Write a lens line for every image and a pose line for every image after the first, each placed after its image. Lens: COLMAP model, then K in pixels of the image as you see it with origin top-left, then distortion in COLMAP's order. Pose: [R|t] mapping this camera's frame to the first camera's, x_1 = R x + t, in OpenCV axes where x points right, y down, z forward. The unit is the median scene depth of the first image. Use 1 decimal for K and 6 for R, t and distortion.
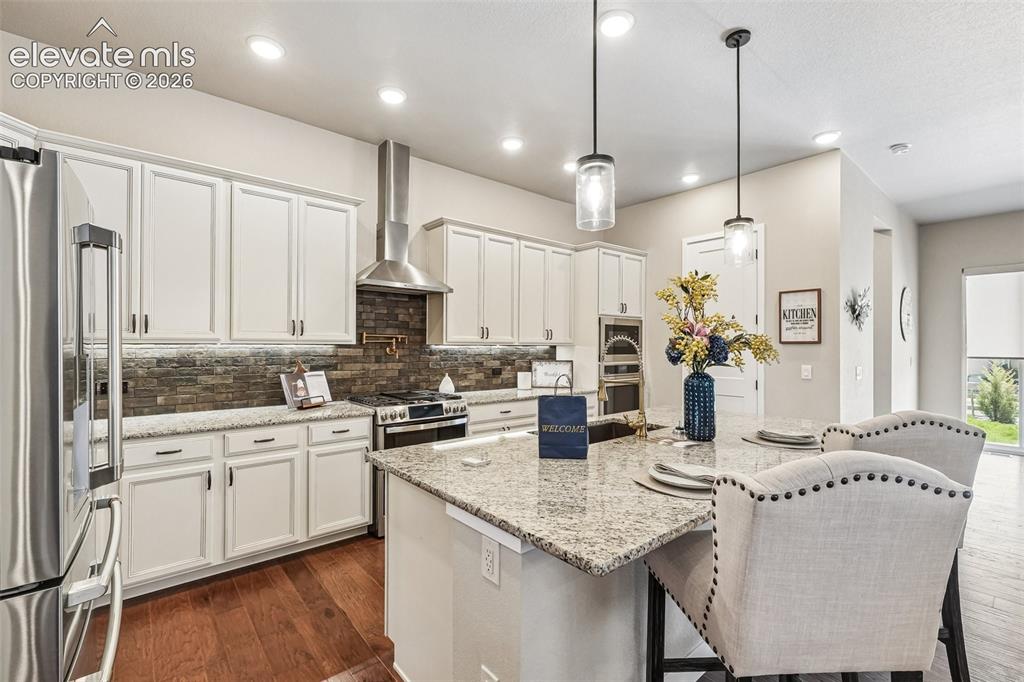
lens RADIAL K [[443.9, 0, 519.9], [0, 443.9, 344.5], [0, 0, 1]] dist [0.001151, 0.000123]
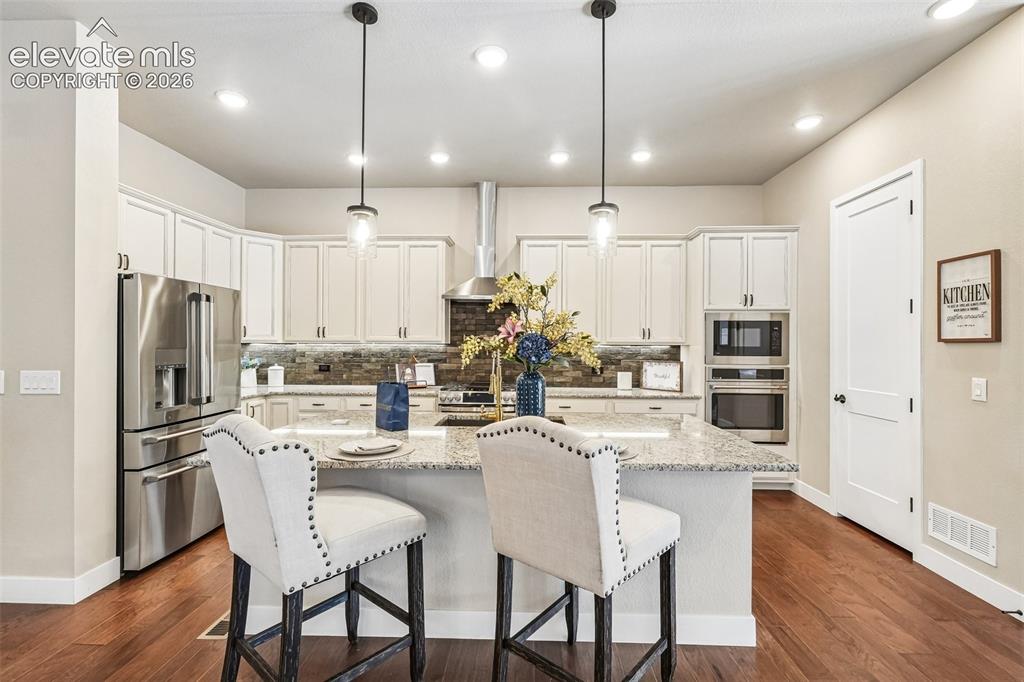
lens RADIAL K [[443.9, 0, 516.3], [0, 443.9, 342.4], [0, 0, 1]] dist [0.001151, 0.000123]
pose [[0.744586, -0.002998, -0.667520, 0.586972], [-0.000667, 0.999986, -0.005235, 0.001897], [0.667526, 0.004343, 0.744573, 0.125894]]
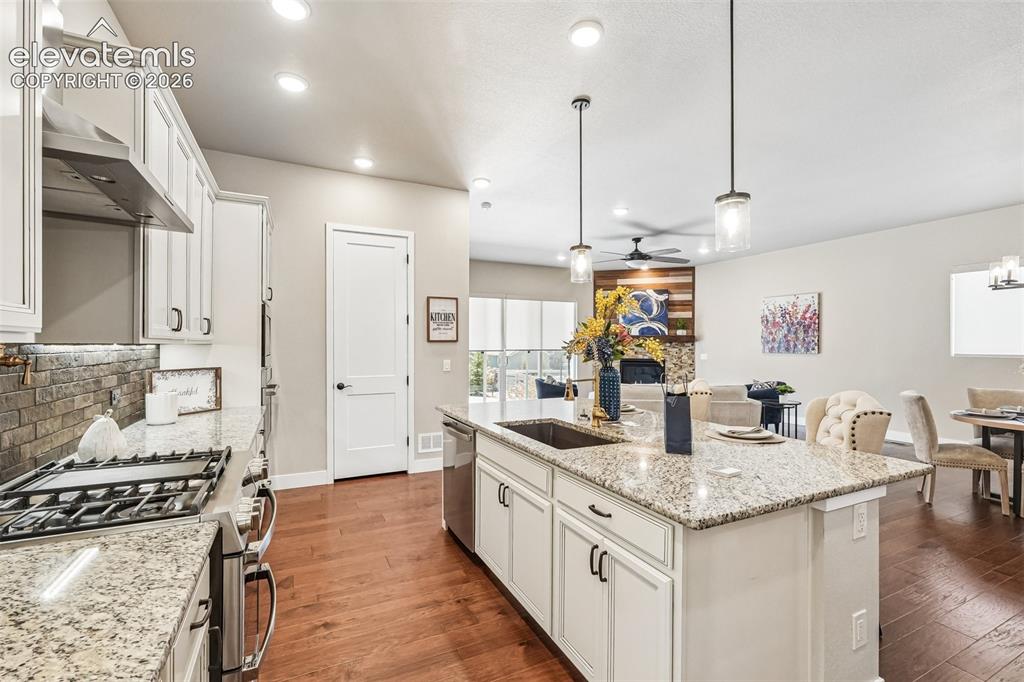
lens RADIAL K [[443.9, 0, 512.3], [0, 443.9, 343.0], [0, 0, 1]] dist [0.001151, 0.000123]
pose [[0.245885, -0.003054, 0.969294, -0.494516], [-0.003194, 0.999987, 0.003961, -0.004544], [-0.969294, -0.004070, 0.245872, 0.534199]]
